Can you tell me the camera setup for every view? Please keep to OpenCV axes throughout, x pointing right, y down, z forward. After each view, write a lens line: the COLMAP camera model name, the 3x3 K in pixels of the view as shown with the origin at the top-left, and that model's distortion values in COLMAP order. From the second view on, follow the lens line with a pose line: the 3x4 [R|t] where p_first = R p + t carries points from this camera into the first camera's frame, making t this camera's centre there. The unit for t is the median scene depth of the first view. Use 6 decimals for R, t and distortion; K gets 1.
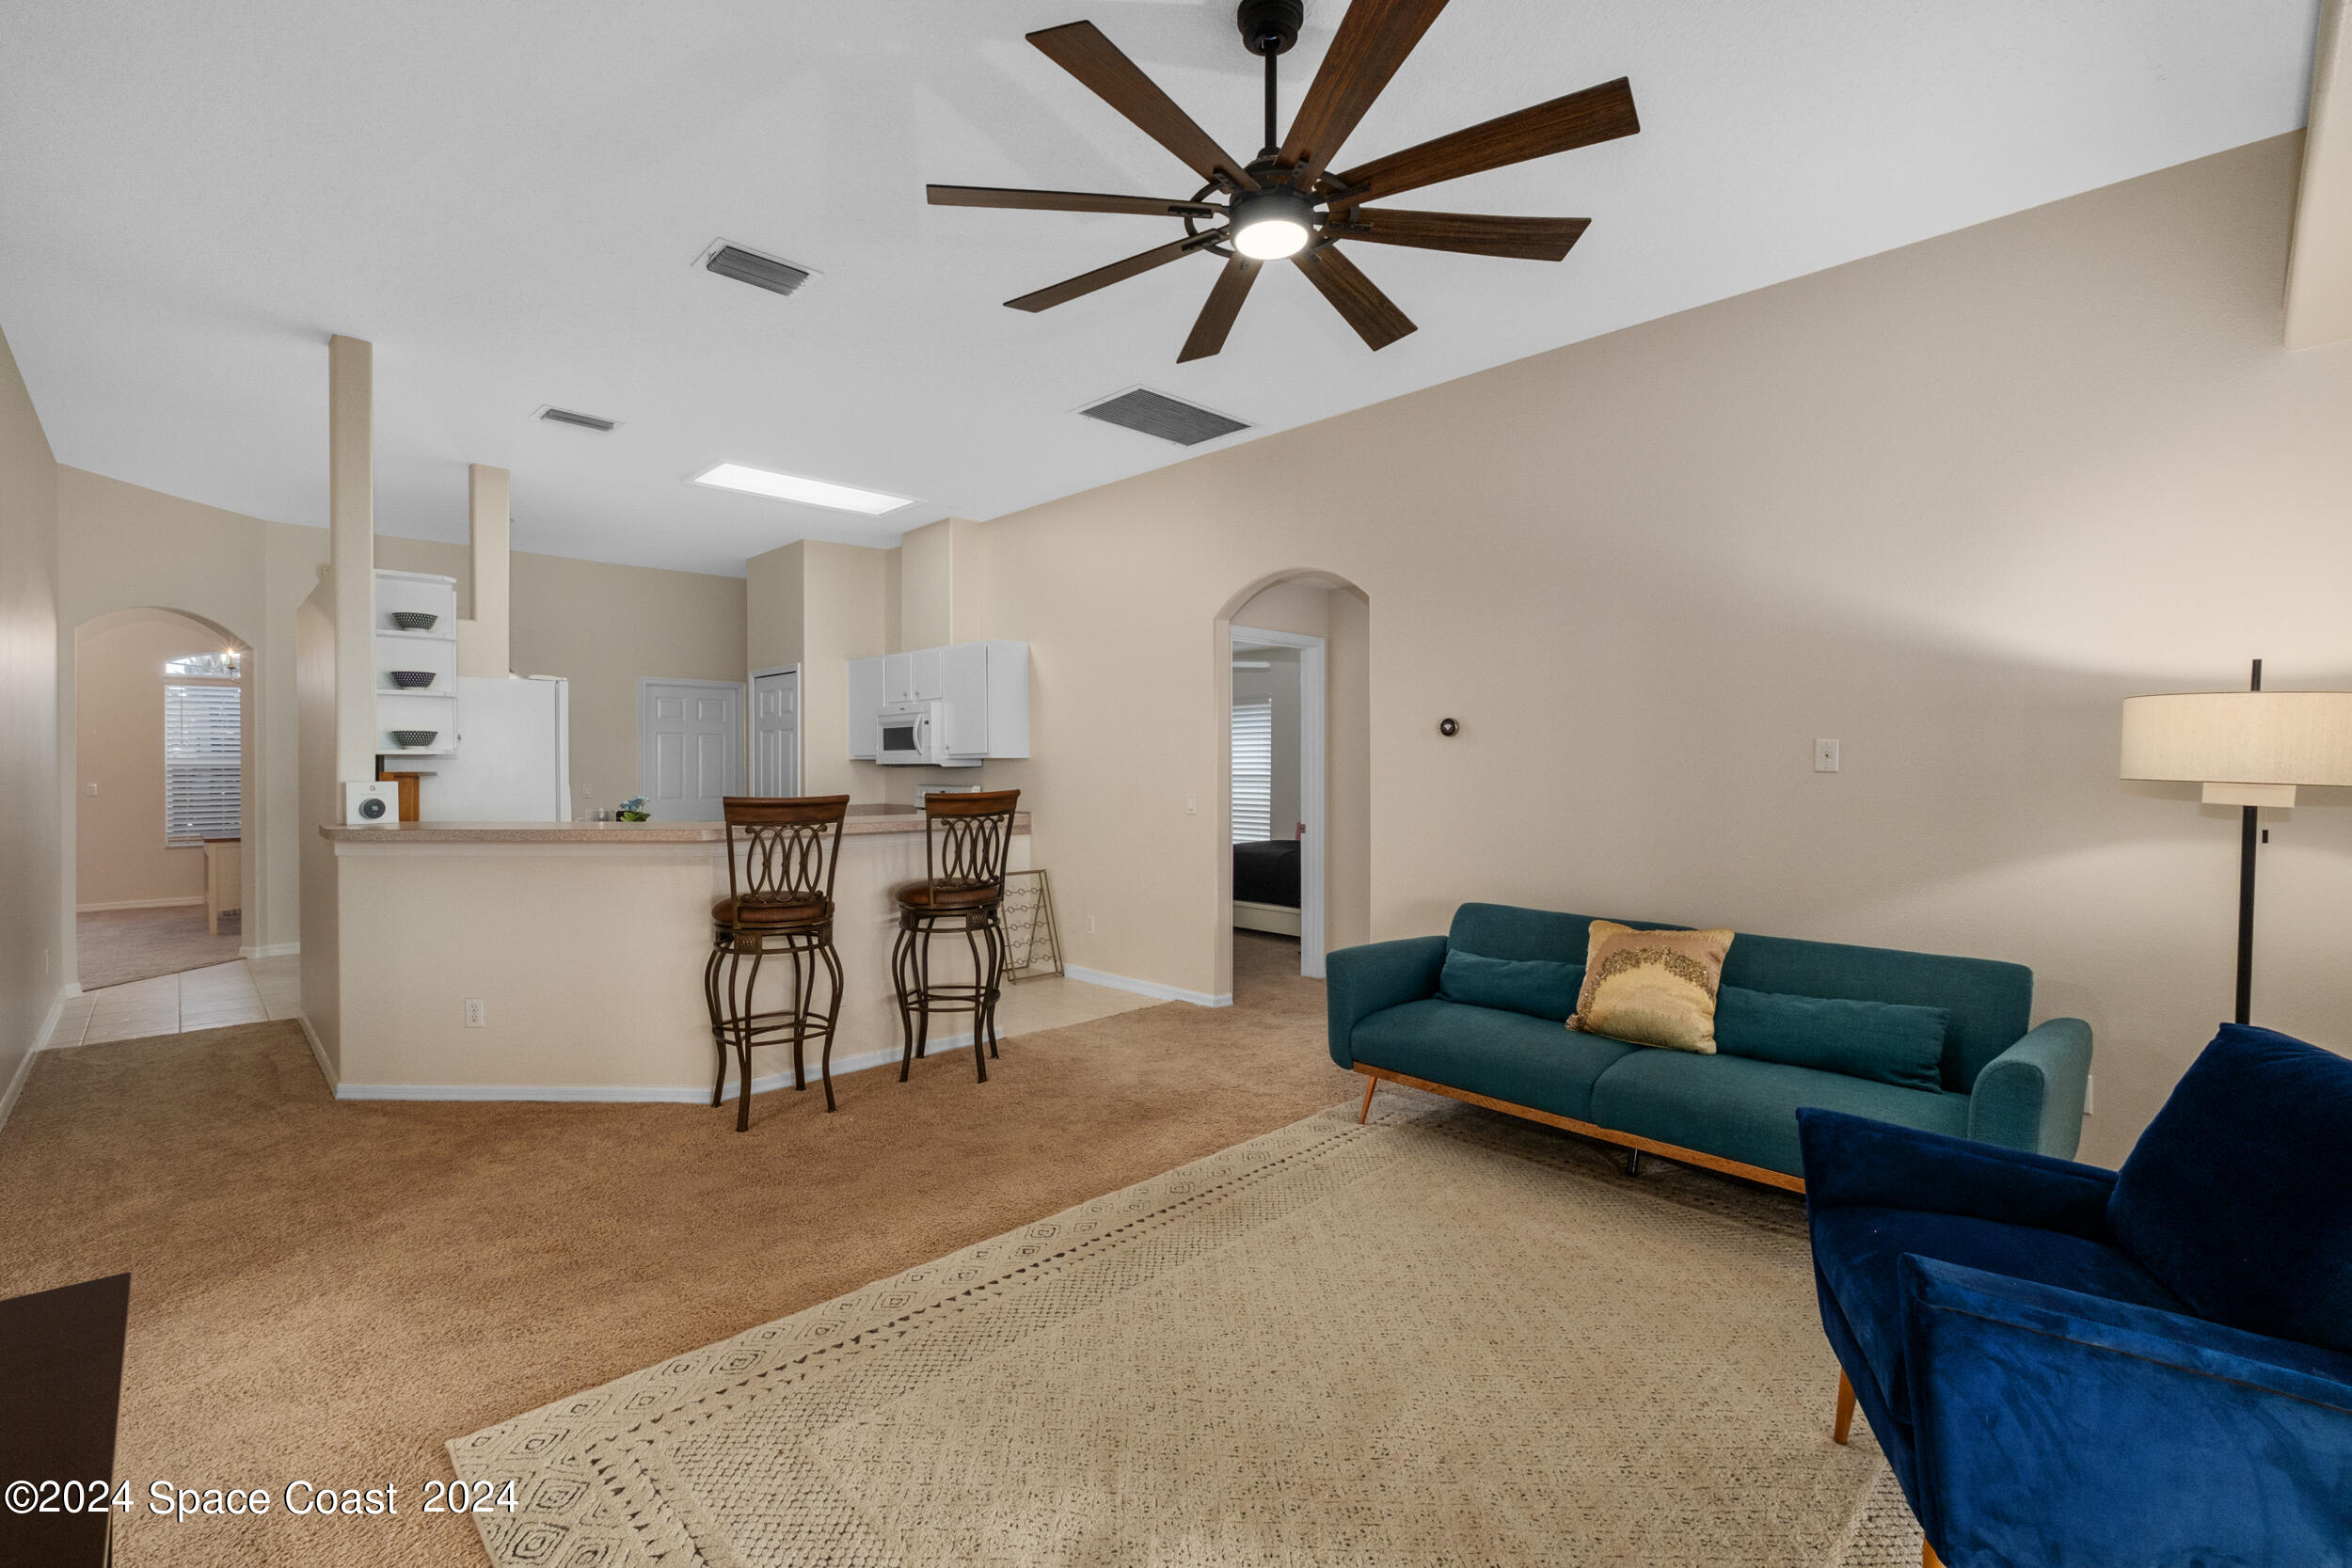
lens RADIAL K [[1034.5, 0, 1171.6], [0, 1034.5, 779.3], [0, 0, 1]] dist [-0.006464, -0.000416]
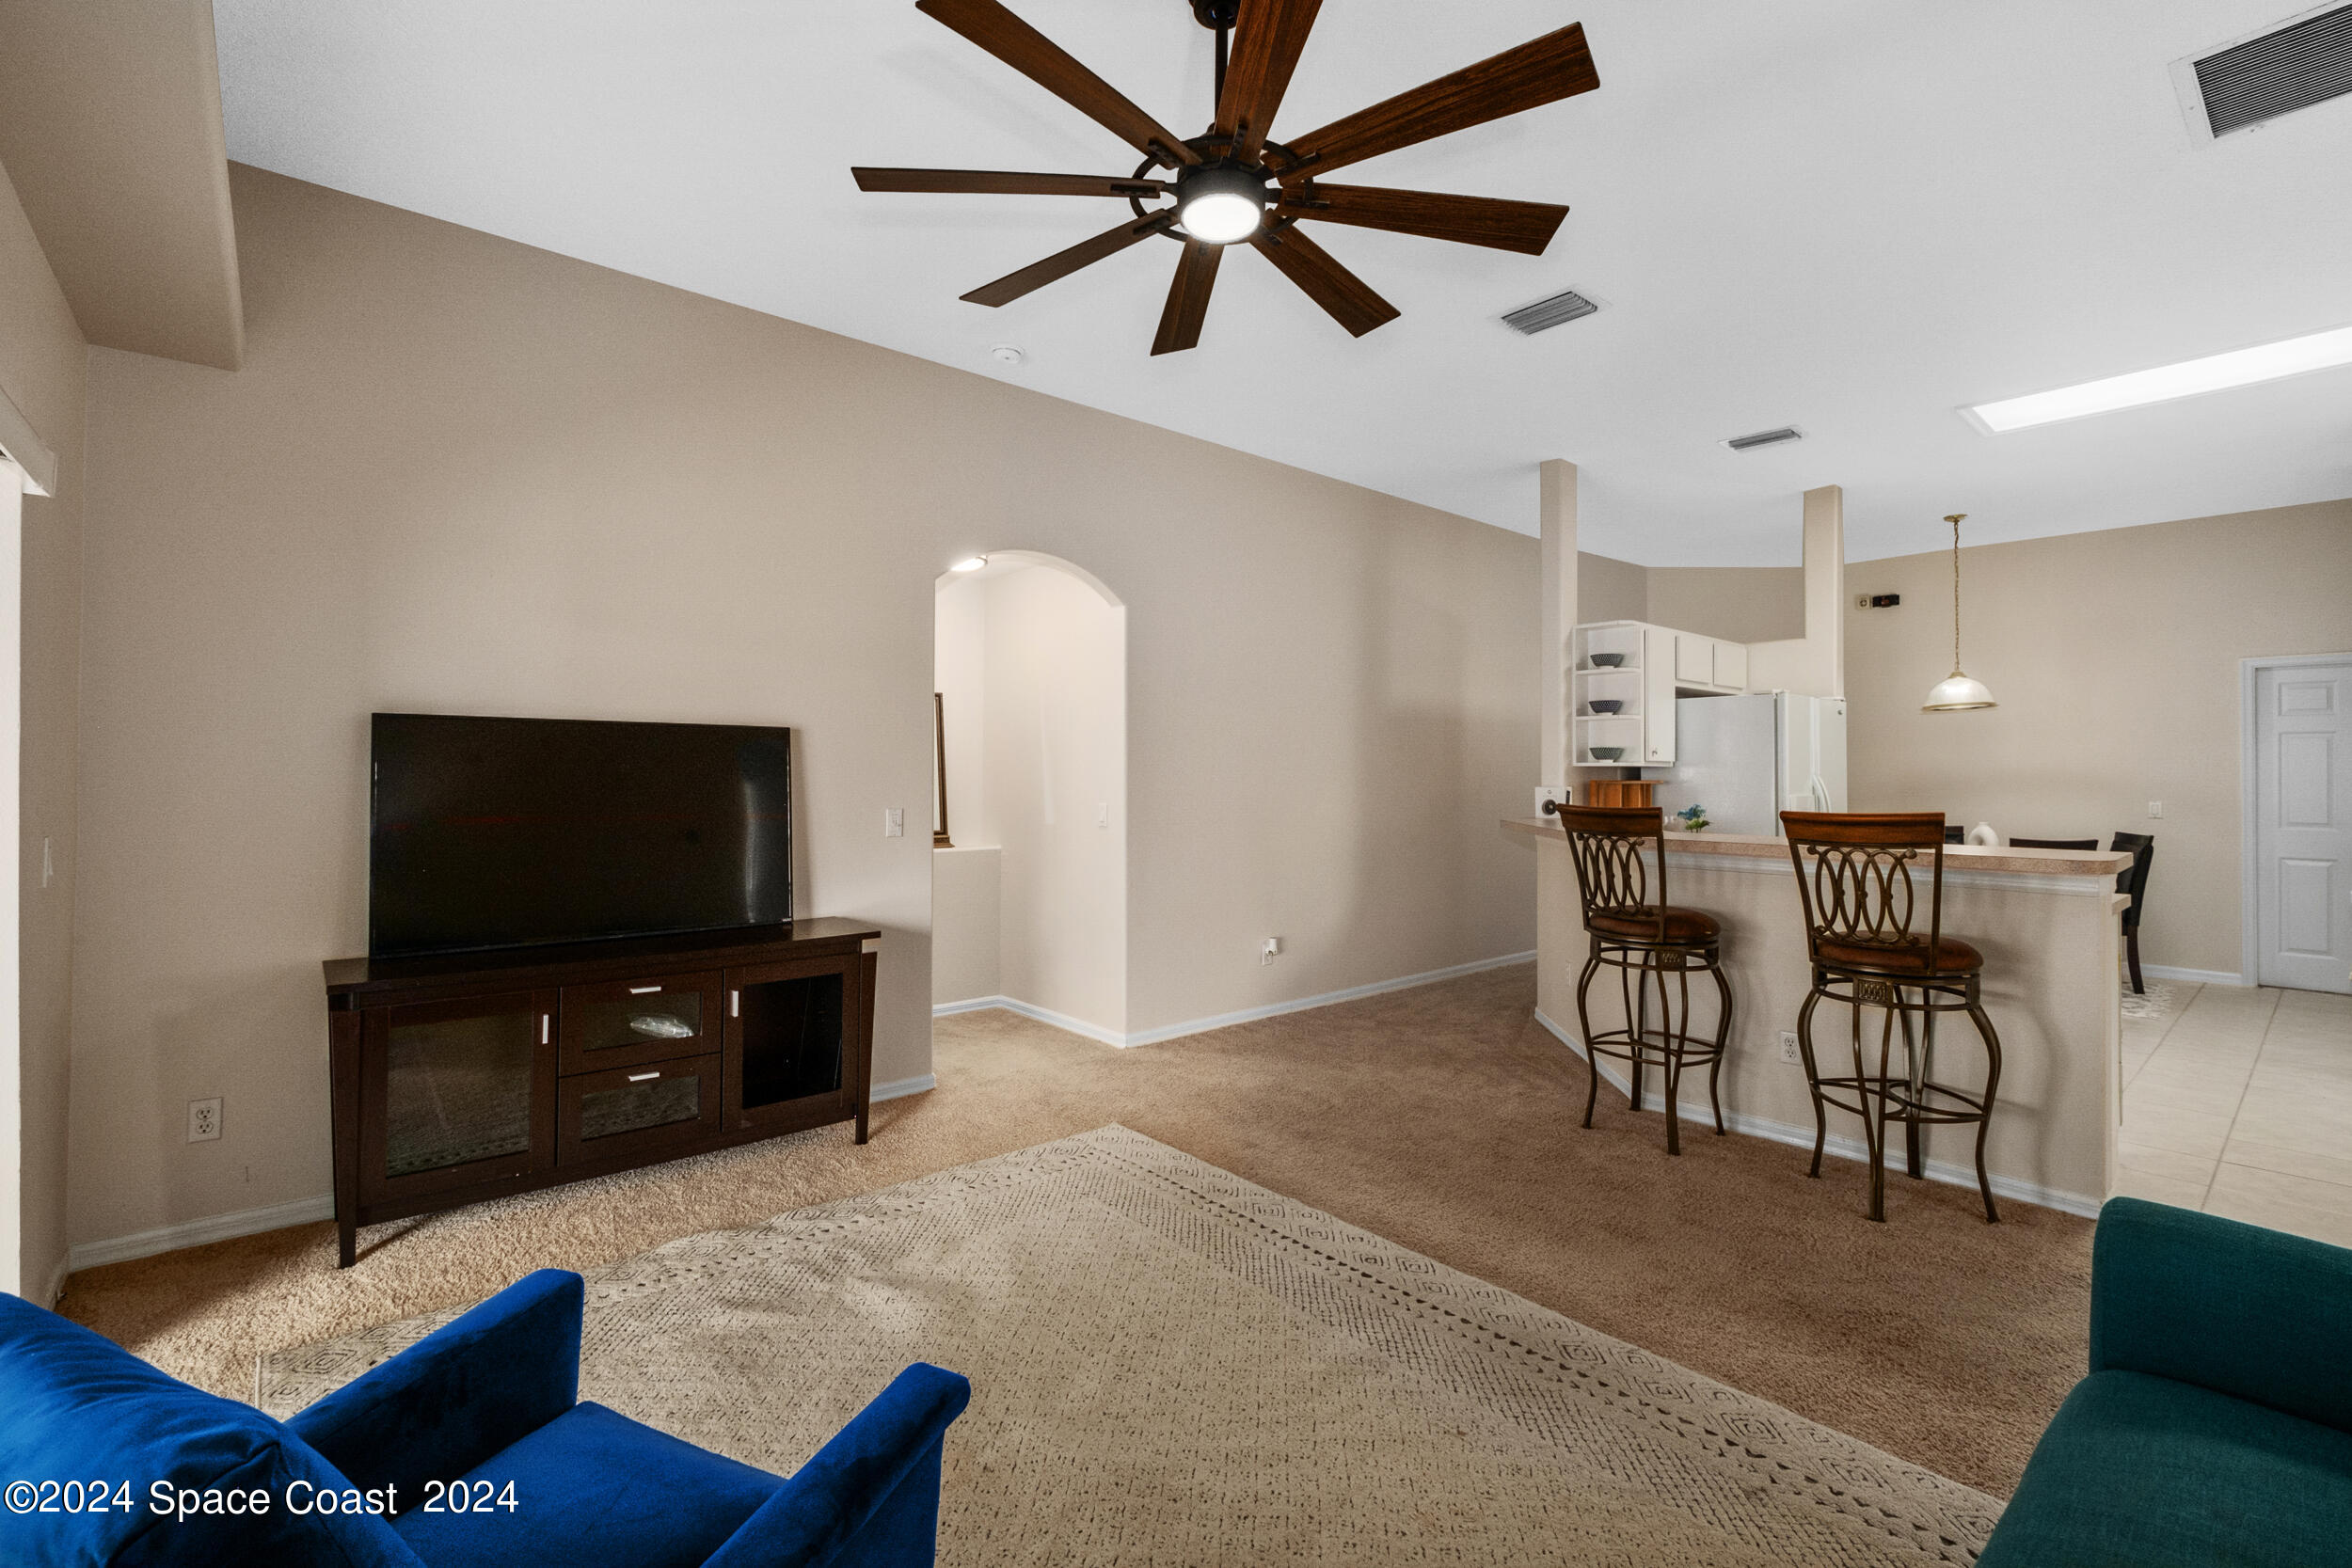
lens RADIAL K [[1016.7, 0, 1127.6], [0, 1016.7, 756.9], [0, 0, 1]] dist [-0.024915, -0.000168]
pose [[-0.089292, -0.014130, -0.995905, 0.627546], [-0.017199, 0.999772, -0.012643, -0.010504], [0.995857, 0.016000, -0.089514, 0.615126]]
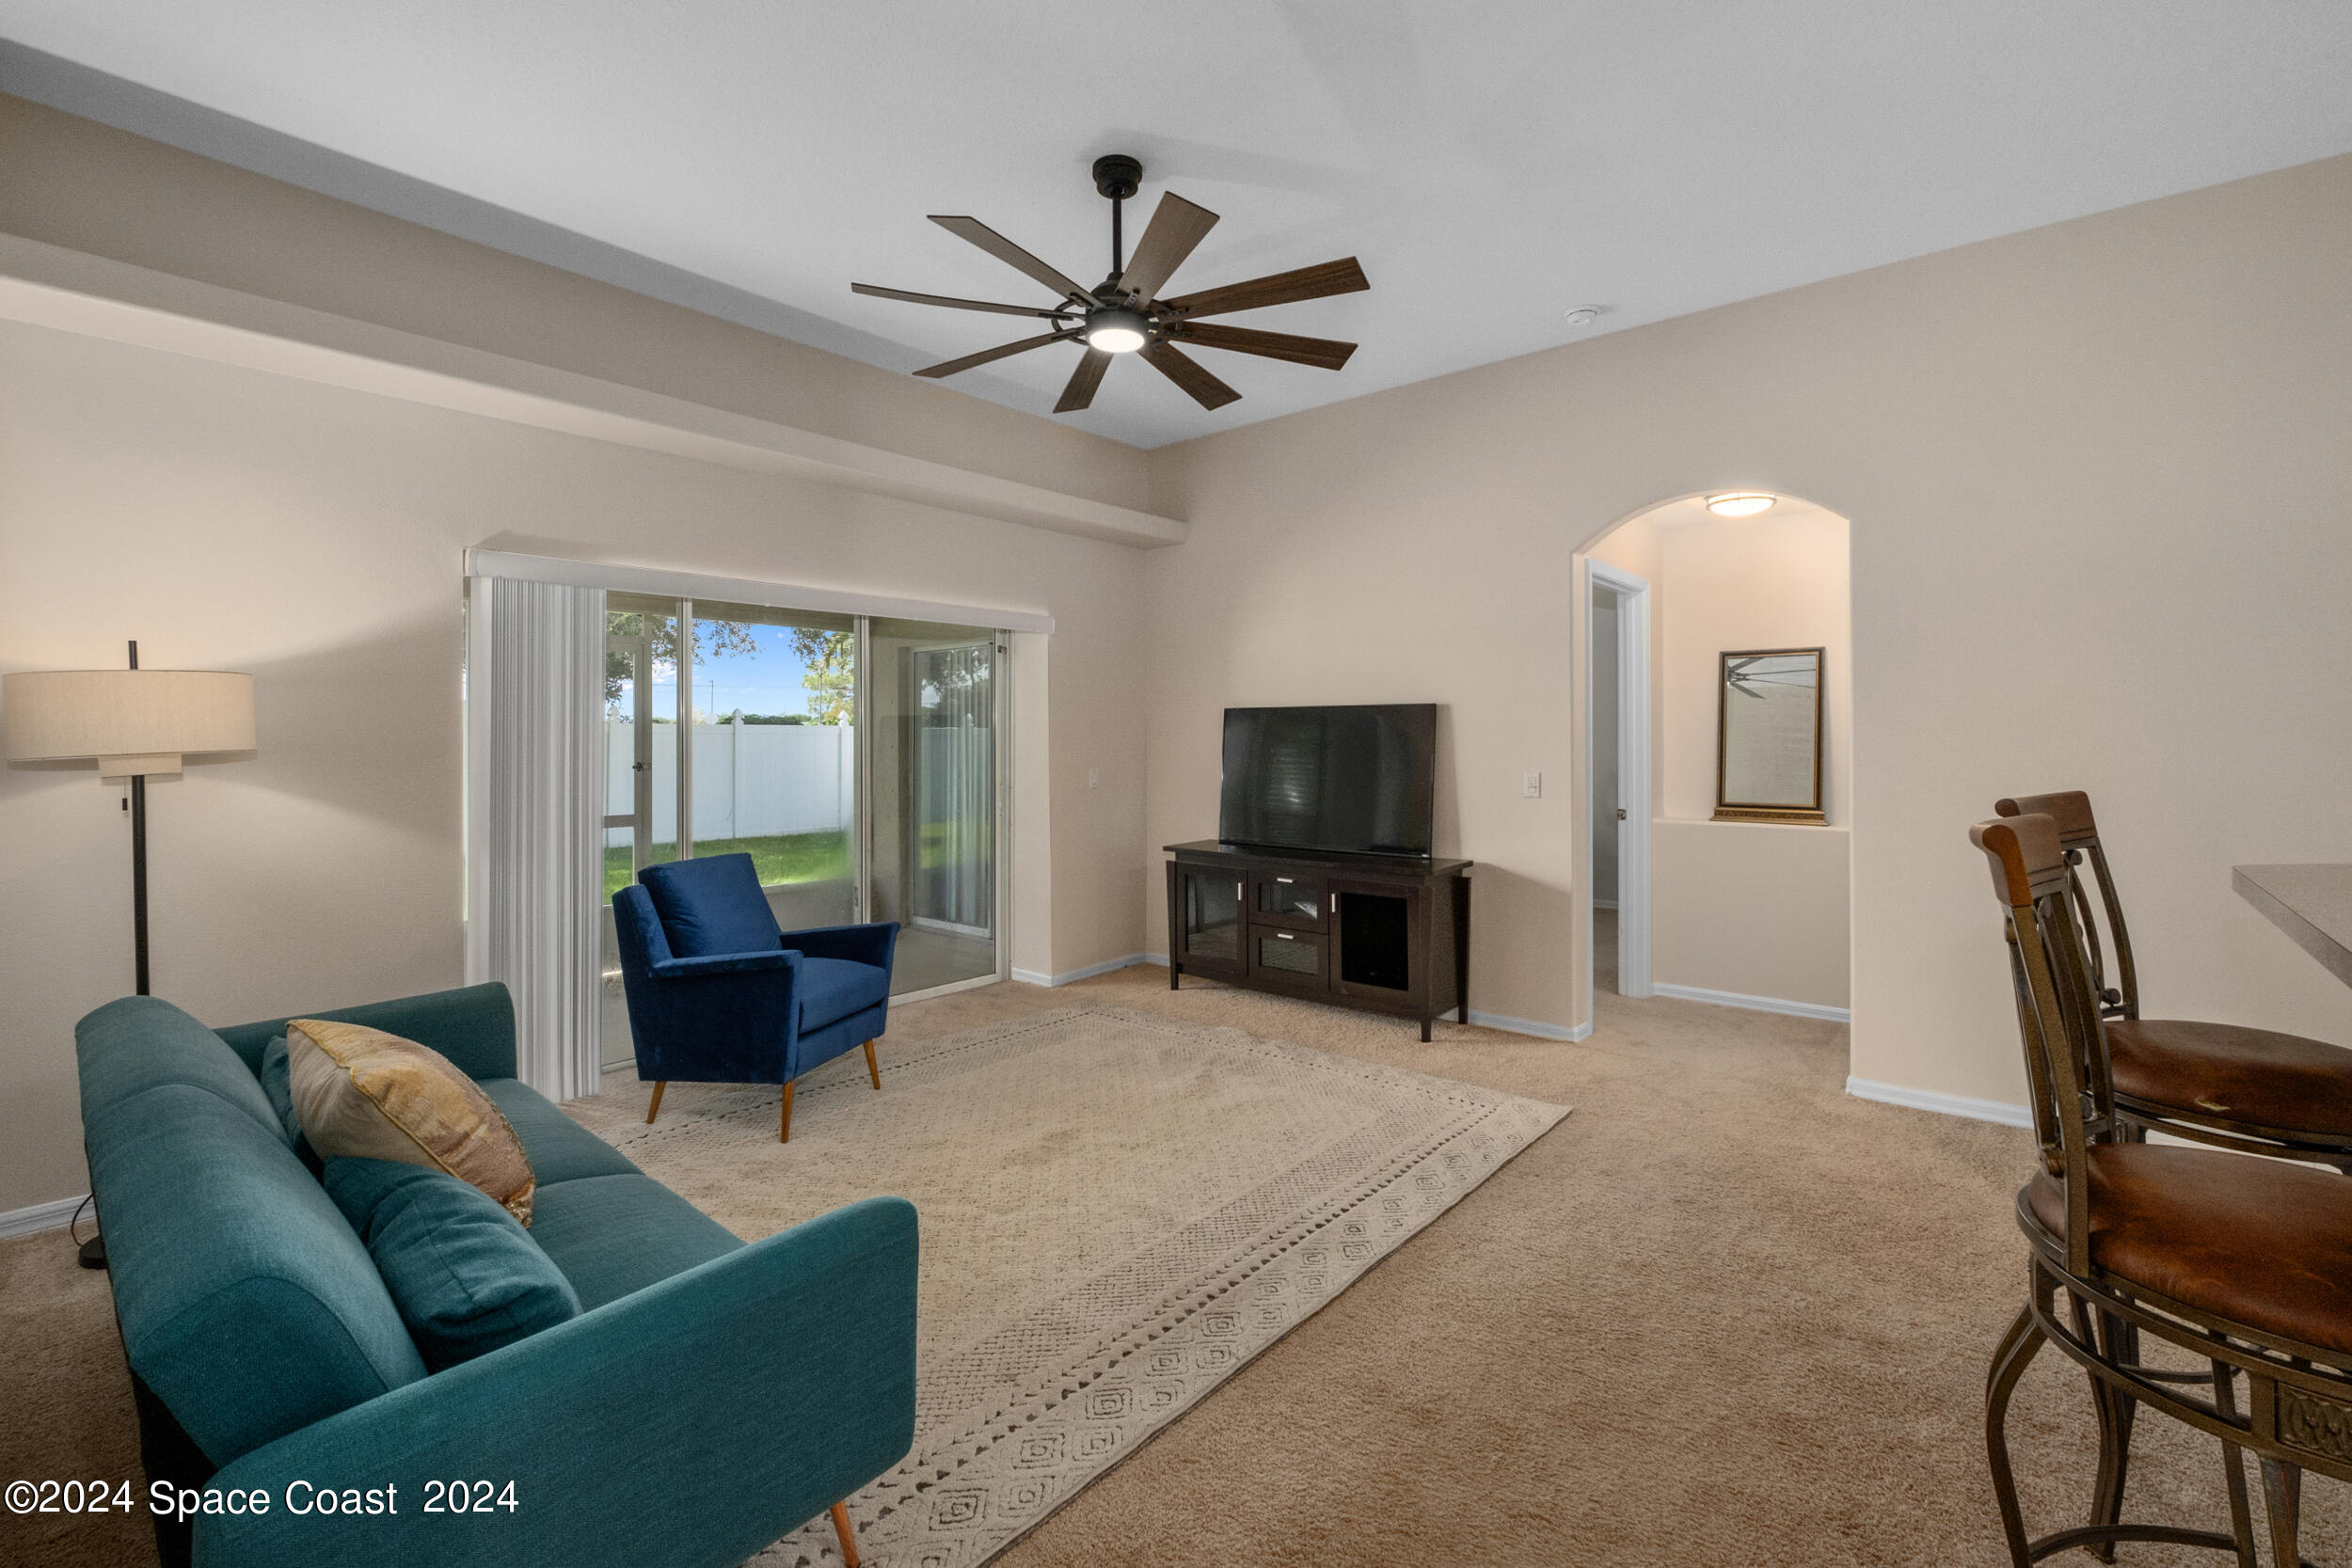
lens RADIAL K [[1014.1, 0, 1174.4], [0, 1014.1, 735.1], [0, 0, 1]] dist [-0.001727, -0.000150]
pose [[-0.996132, 0.003805, -0.087789, 0.084830], [0.002915, 0.999943, 0.010268, -0.020896], [0.087823, 0.009972, -0.996086, 1.419204]]
